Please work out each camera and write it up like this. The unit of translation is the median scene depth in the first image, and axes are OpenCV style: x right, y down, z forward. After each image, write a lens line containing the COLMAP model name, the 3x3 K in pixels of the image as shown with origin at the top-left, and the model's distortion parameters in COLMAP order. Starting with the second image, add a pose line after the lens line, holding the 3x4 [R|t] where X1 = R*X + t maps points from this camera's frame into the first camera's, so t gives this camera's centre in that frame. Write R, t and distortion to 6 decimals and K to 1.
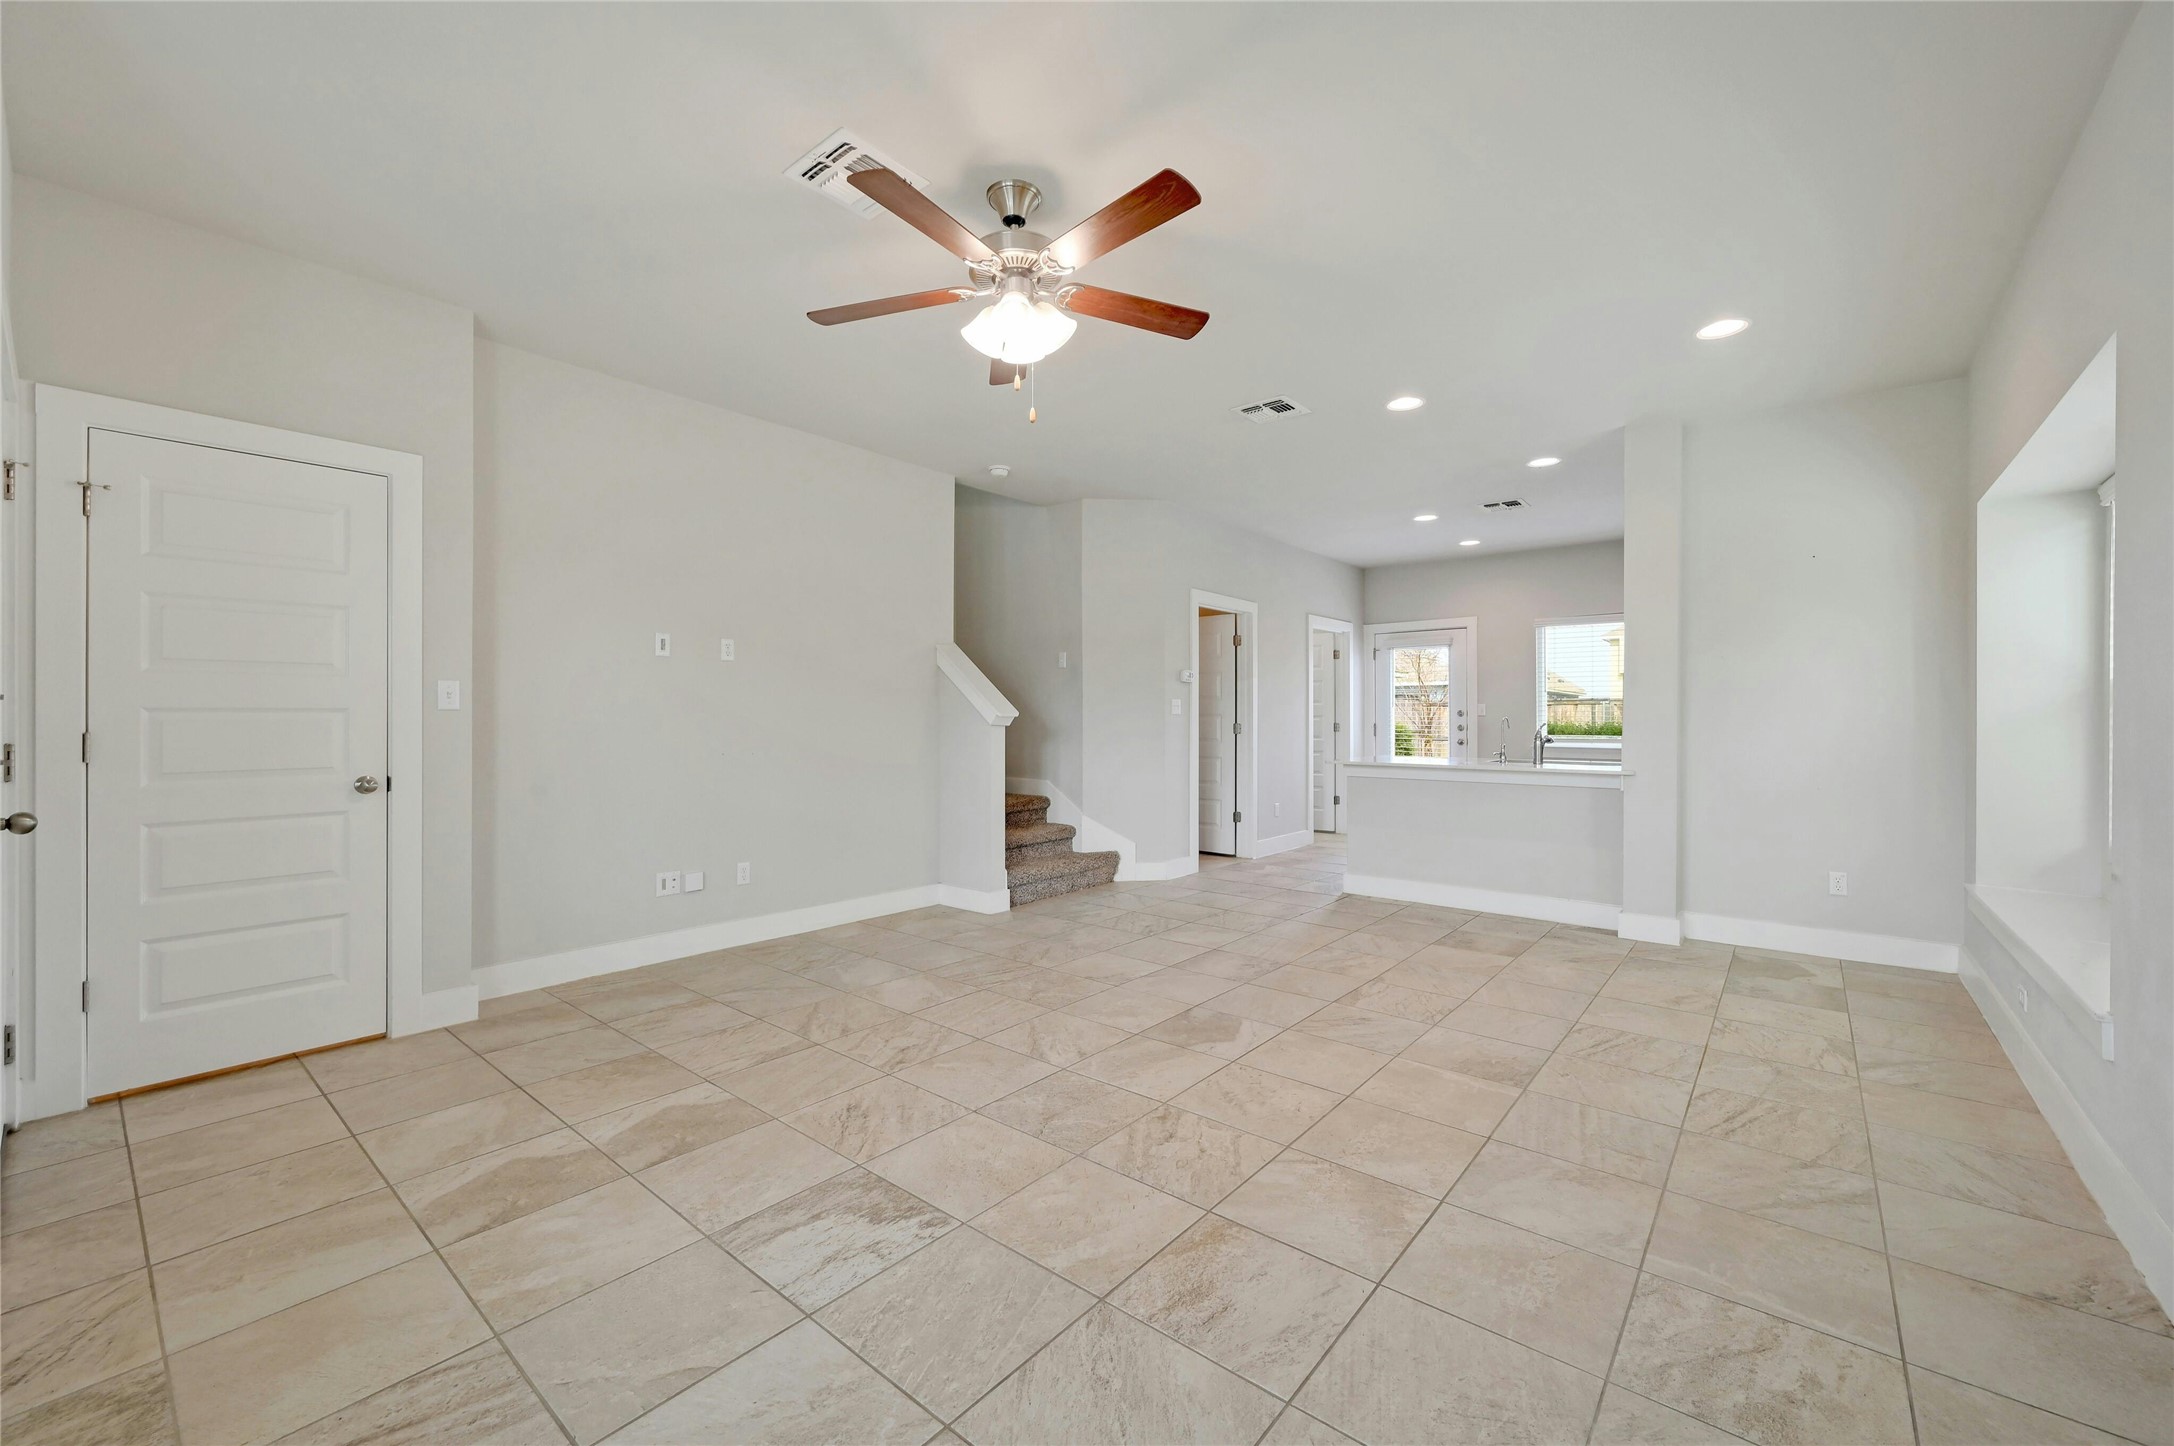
lens RADIAL K [[859.1, 0, 1084.9], [0, 859.1, 719.6], [0, 0, 1]] dist [0.002052, -0.000157]
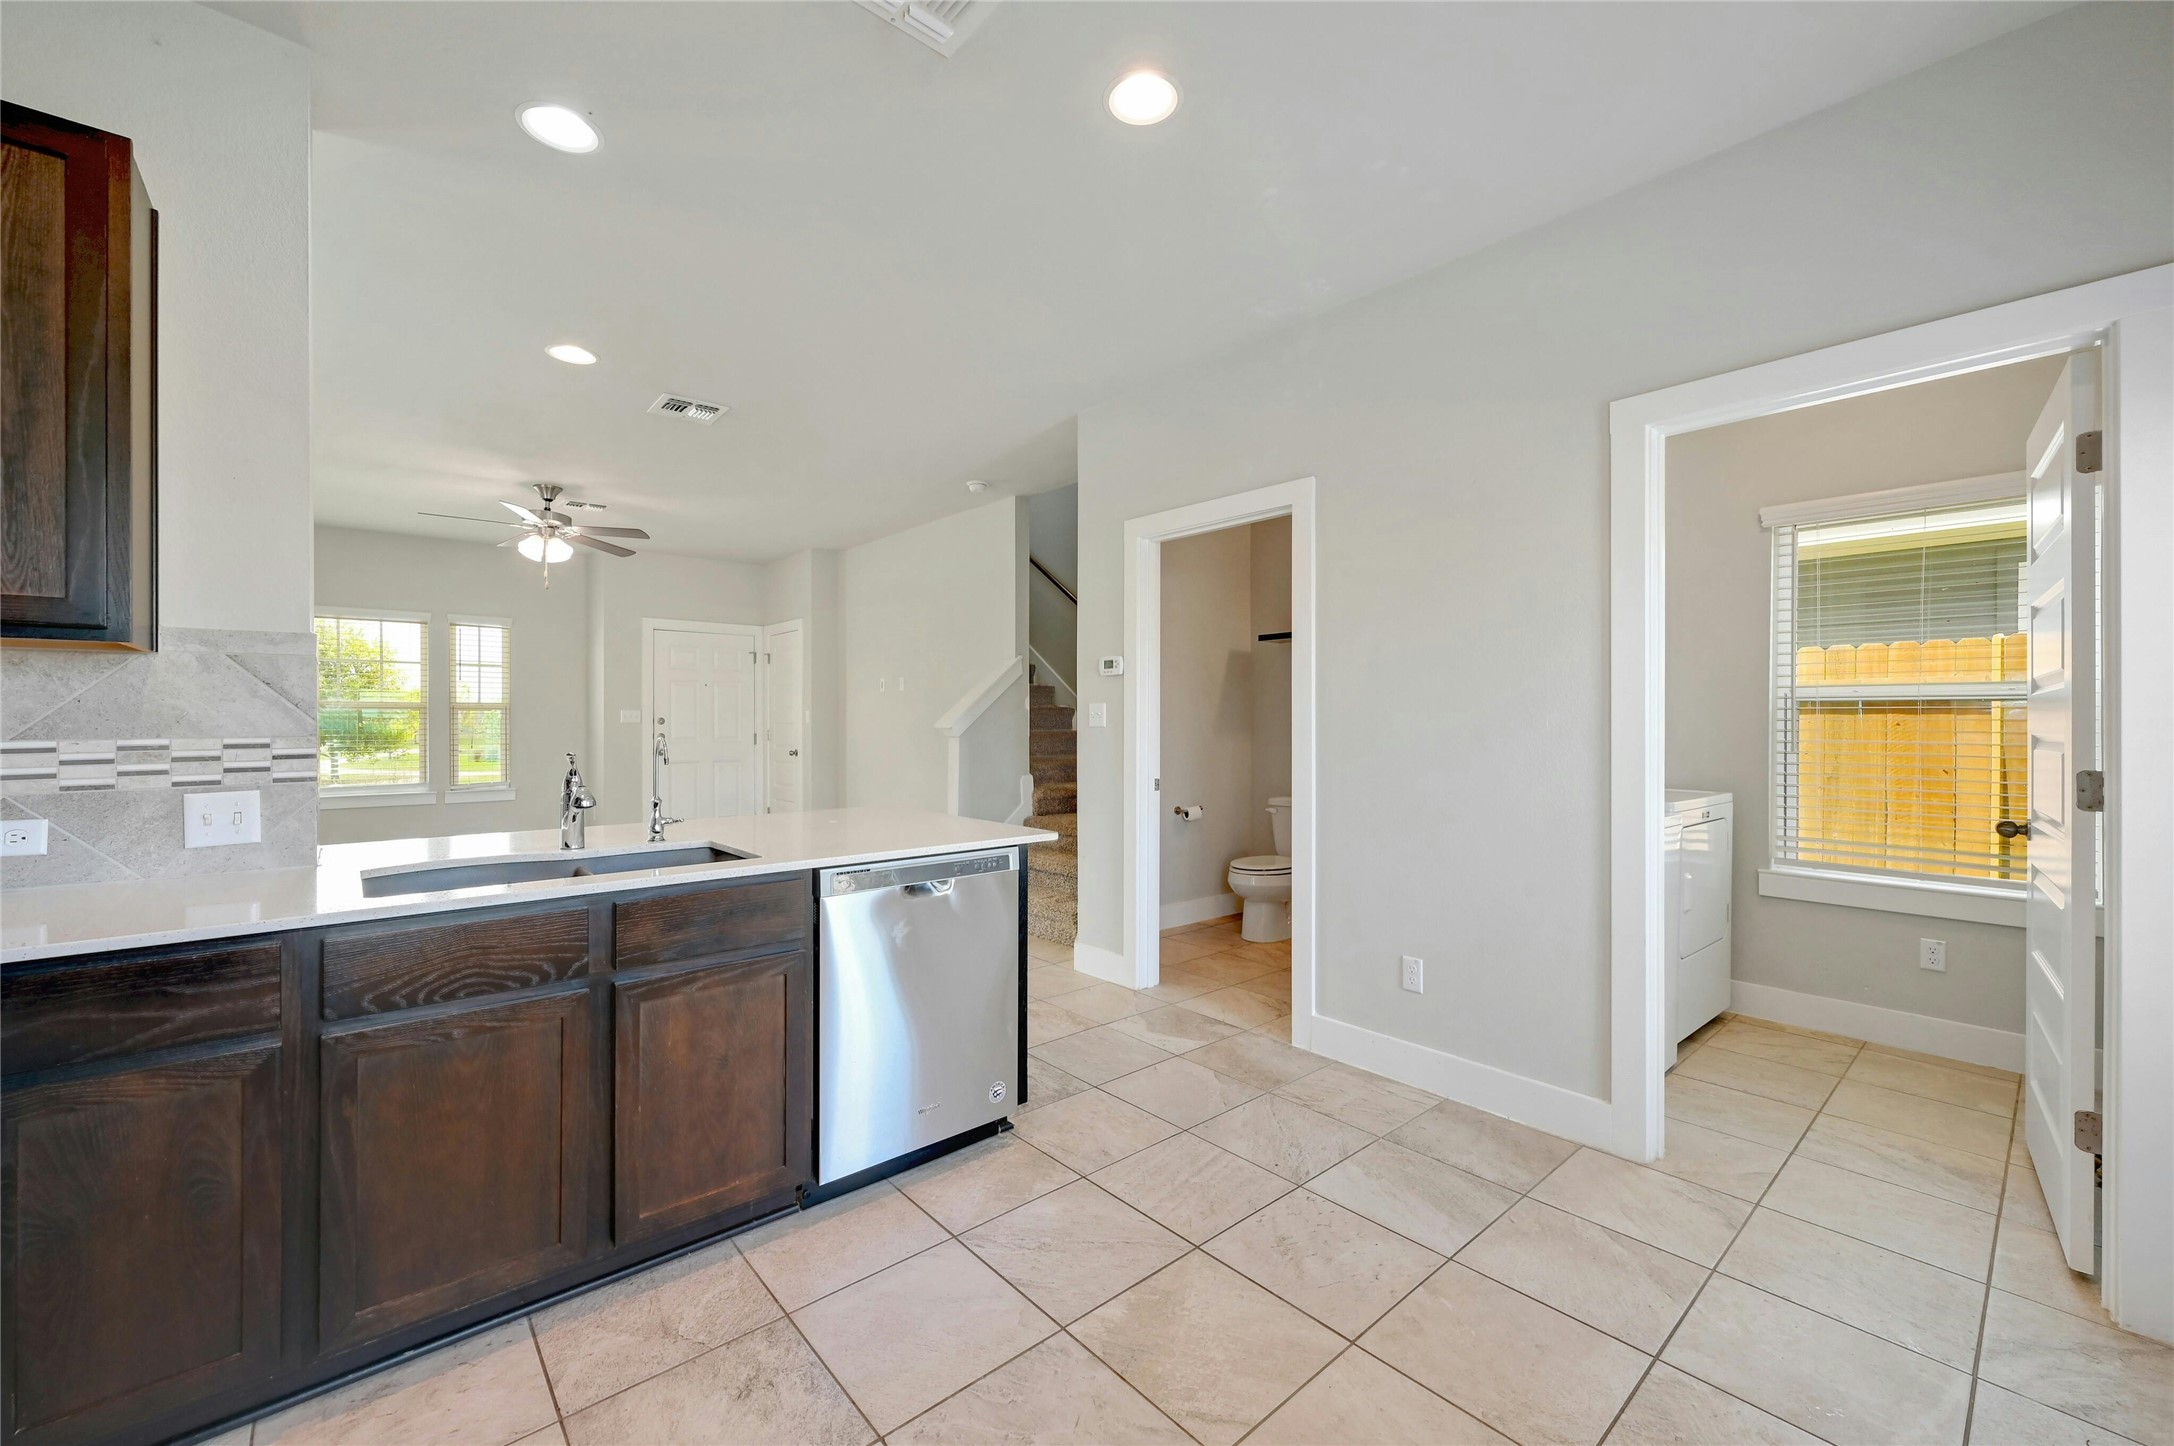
lens RADIAL K [[859.1, 0, 1081.2], [0, 859.1, 719.7], [0, 0, 1]] dist [0.002052, -0.000157]
pose [[-0.161724, -0.003487, -0.986830, 1.515162], [-0.003274, 0.999990, -0.002997, -0.017609], [0.986831, 0.002746, -0.161733, 2.206059]]
